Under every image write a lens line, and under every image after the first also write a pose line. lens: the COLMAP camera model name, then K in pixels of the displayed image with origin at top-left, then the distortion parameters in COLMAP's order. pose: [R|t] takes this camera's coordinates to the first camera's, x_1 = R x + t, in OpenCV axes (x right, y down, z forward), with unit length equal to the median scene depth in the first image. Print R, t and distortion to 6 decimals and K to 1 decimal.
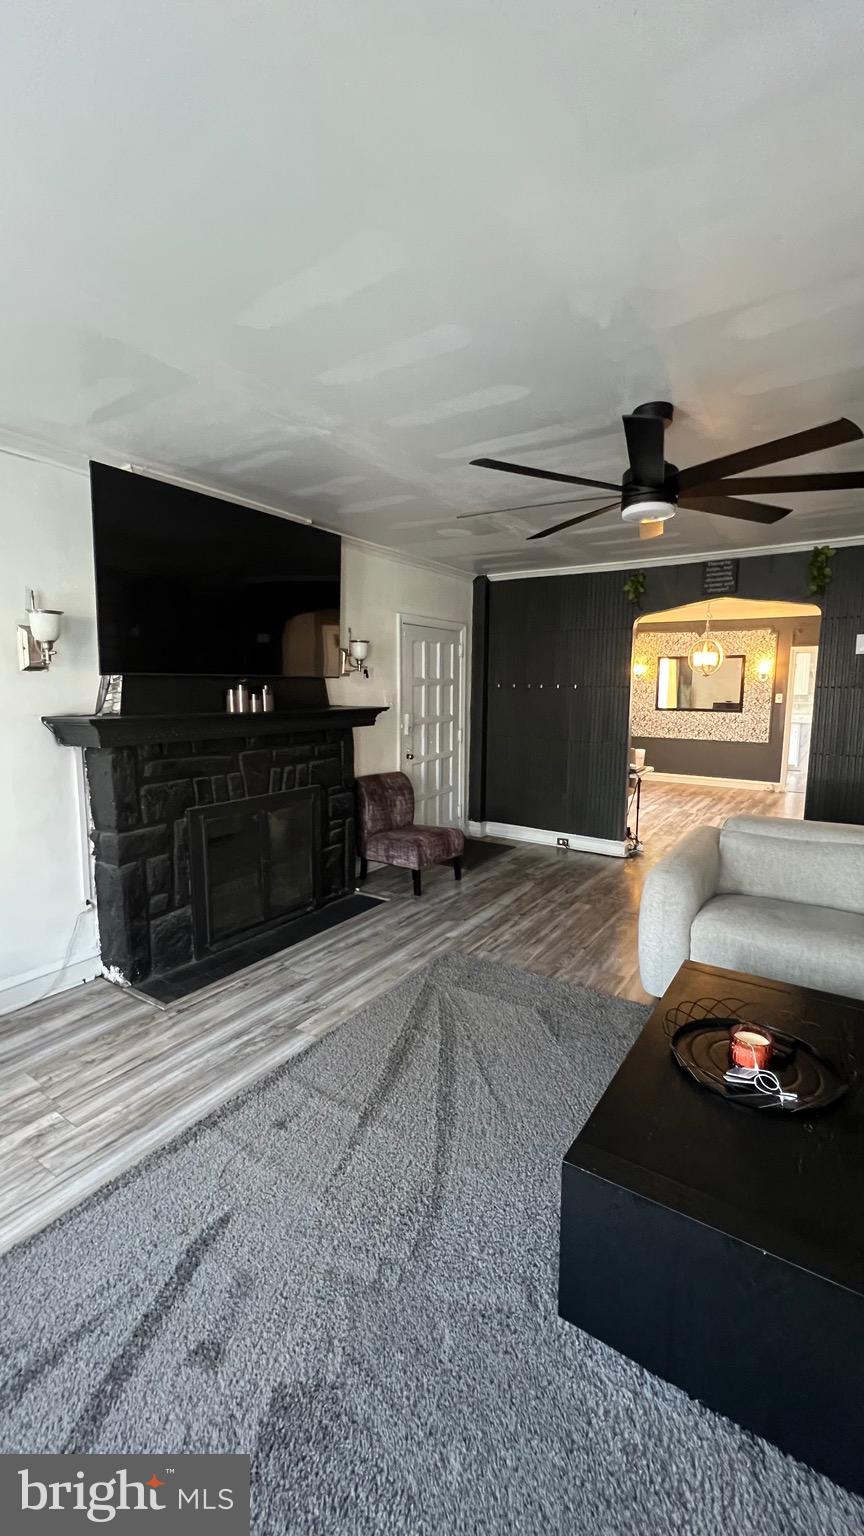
lens RADIAL K [[611.7, 0, 436.5], [0, 611.7, 768.5], [0, 0, 1]] dist [0.000016, -0.000141]
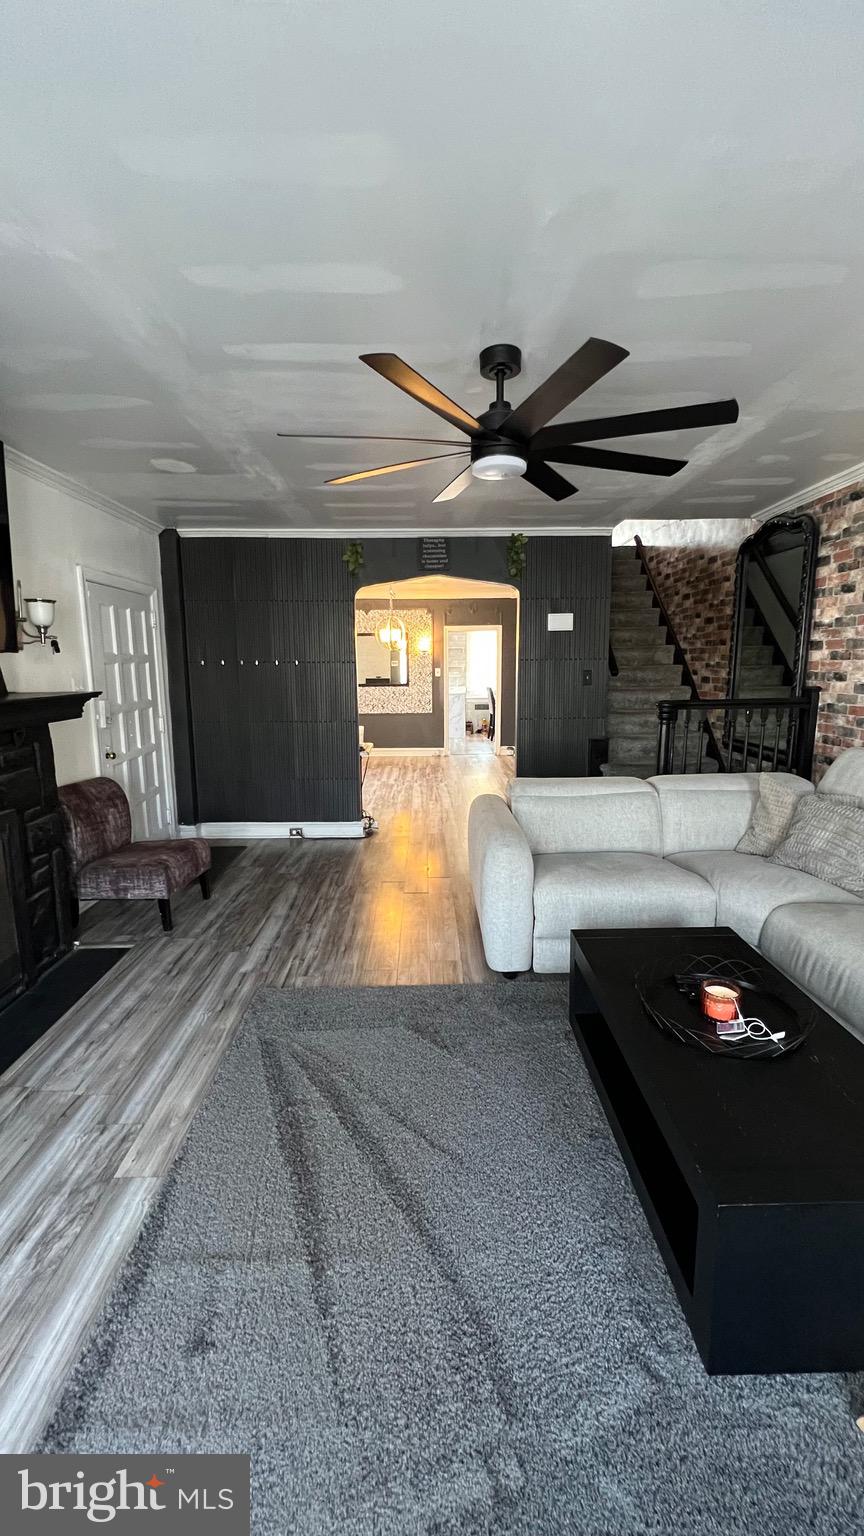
lens RADIAL K [[611.7, 0, 436.1], [0, 611.7, 766.5], [0, 0, 1]] dist [0.000016, -0.000141]
pose [[0.825335, -0.105409, 0.554717, -0.165820], [0.088949, 0.994426, 0.056621, -0.016330], [-0.557594, 0.002610, 0.830110, 0.159466]]
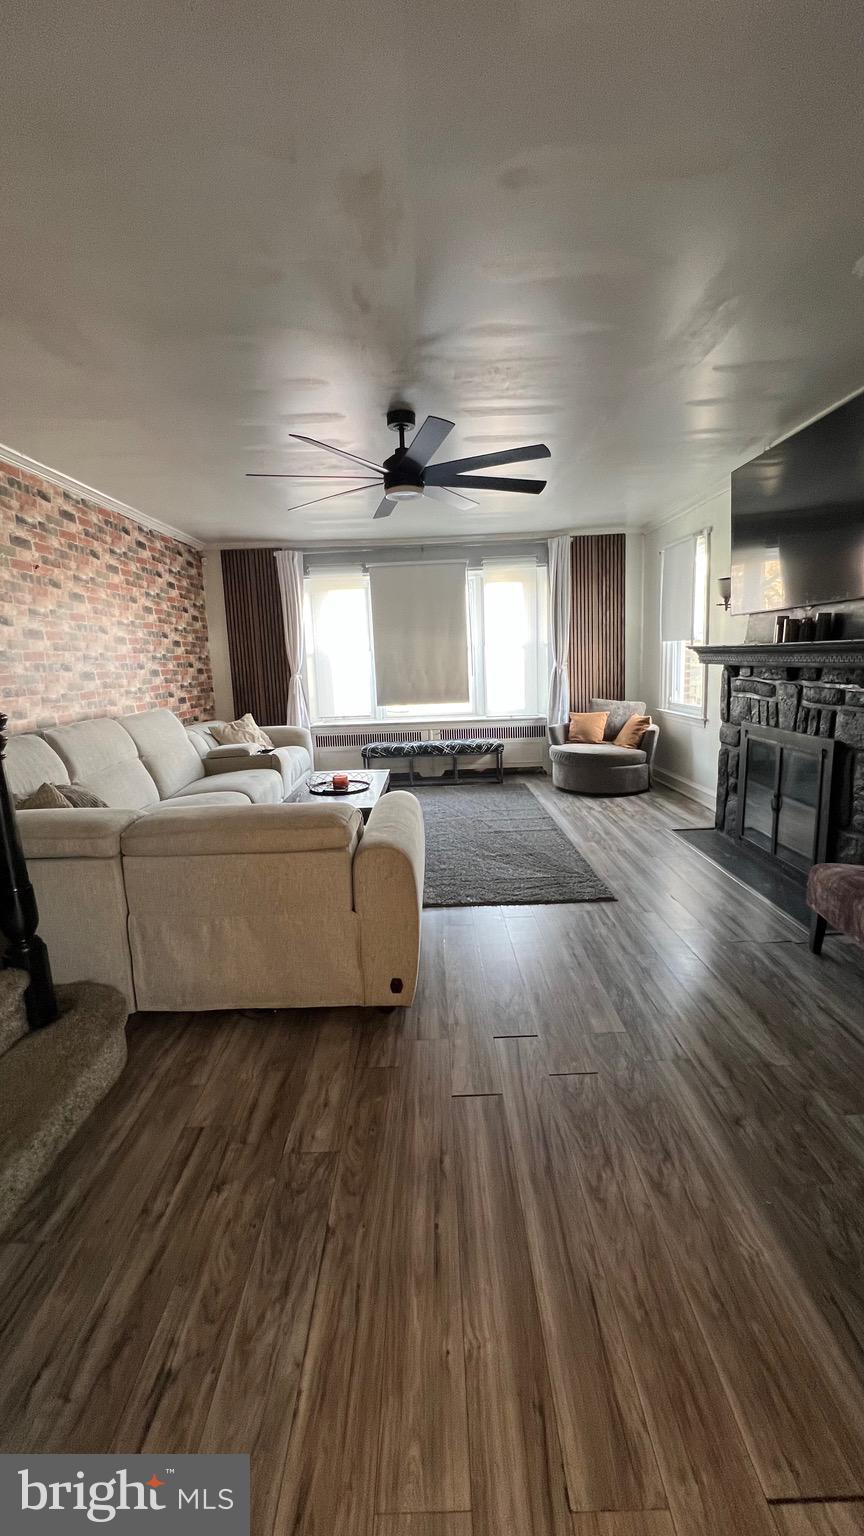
lens RADIAL K [[611.7, 0, 431.3], [0, 611.7, 776.6], [0, 0, 1]] dist [0.000016, -0.000141]
pose [[-0.836910, 0.136699, -0.529996, 0.614562], [-0.031054, 0.954891, 0.295328, -0.134113], [0.546459, 0.263622, -0.794912, 1.271902]]
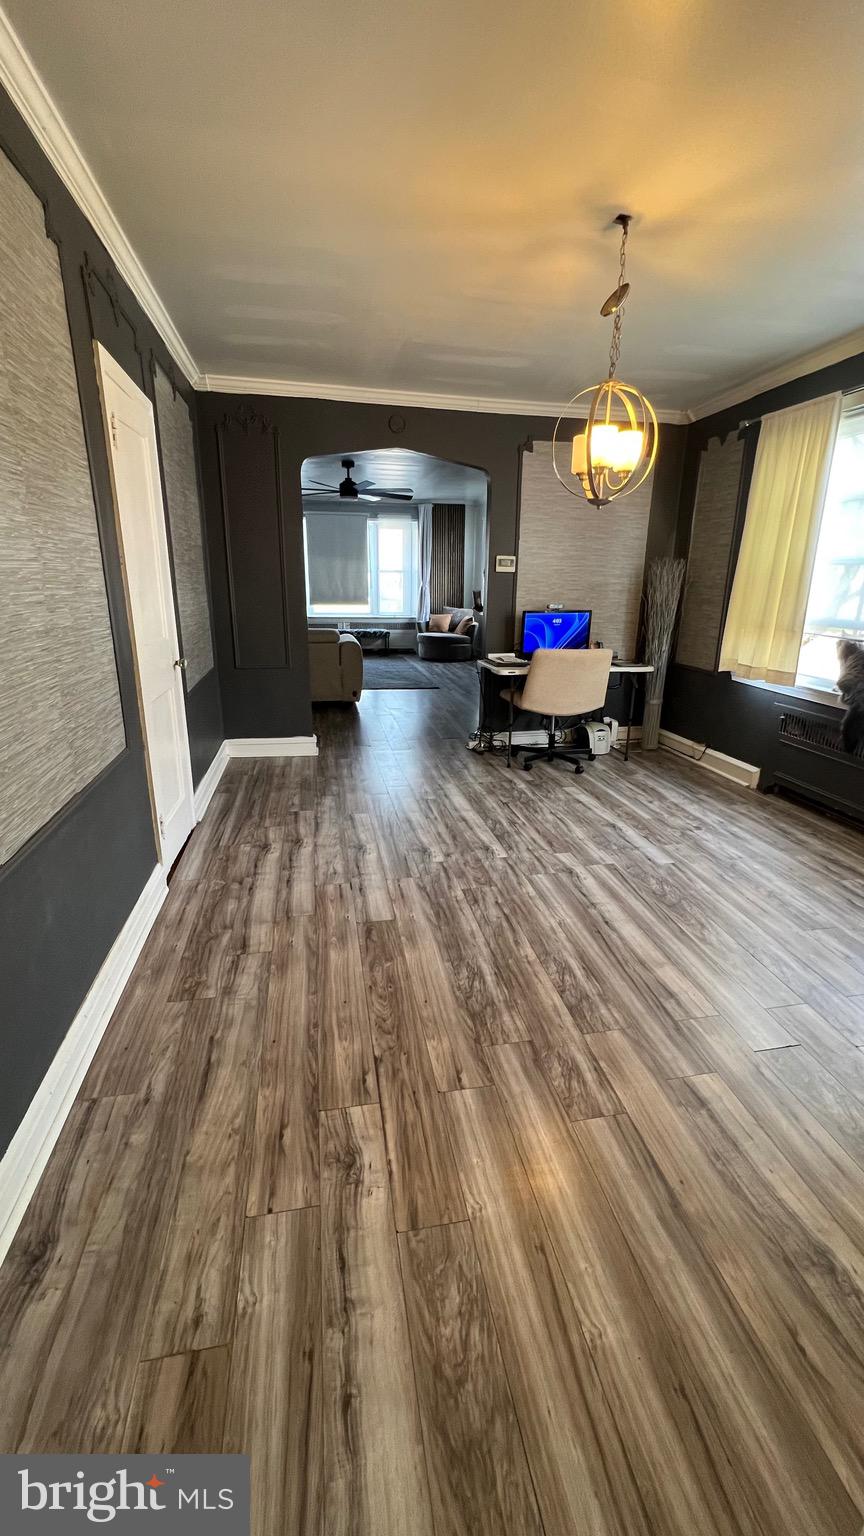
lens RADIAL K [[611.7, 0, 434.2], [0, 611.7, 766.2], [0, 0, 1]] dist [0.000016, -0.000141]
pose [[-0.718627, 0.193186, -0.668023, 1.285830], [-0.107095, 0.918431, 0.380809, -0.232723], [0.687100, 0.345201, -0.639320, 2.044341]]
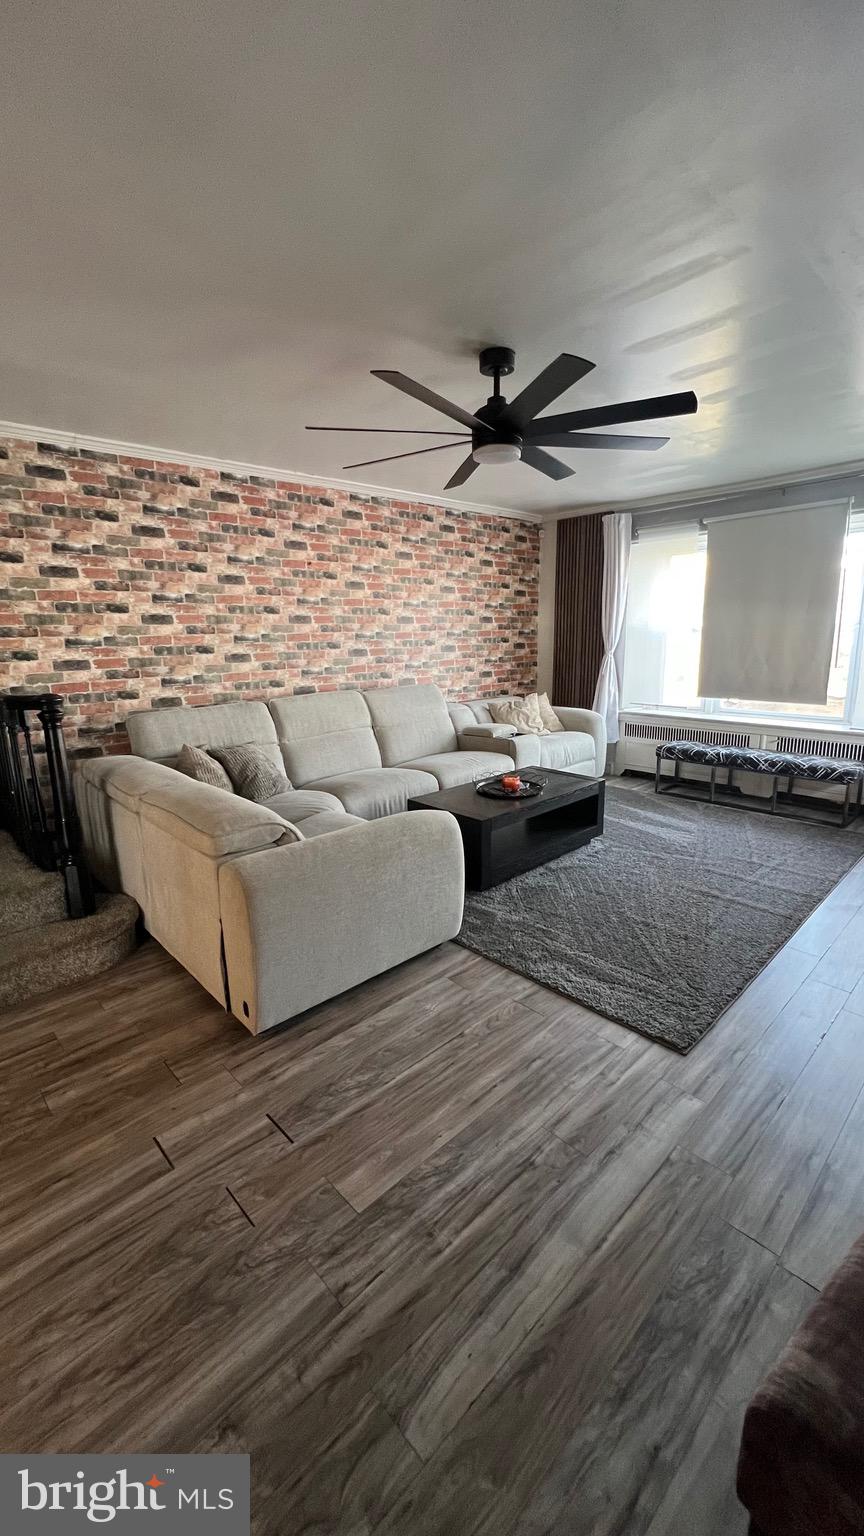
lens RADIAL K [[611.7, 0, 425.9], [0, 611.7, 771.7], [0, 0, 1]] dist [0.000016, -0.000141]
pose [[-0.971730, -0.031121, 0.234033, 0.113011], [0.052138, 0.938512, 0.341286, -0.157787], [-0.230264, 0.343840, -0.910358, 1.244929]]
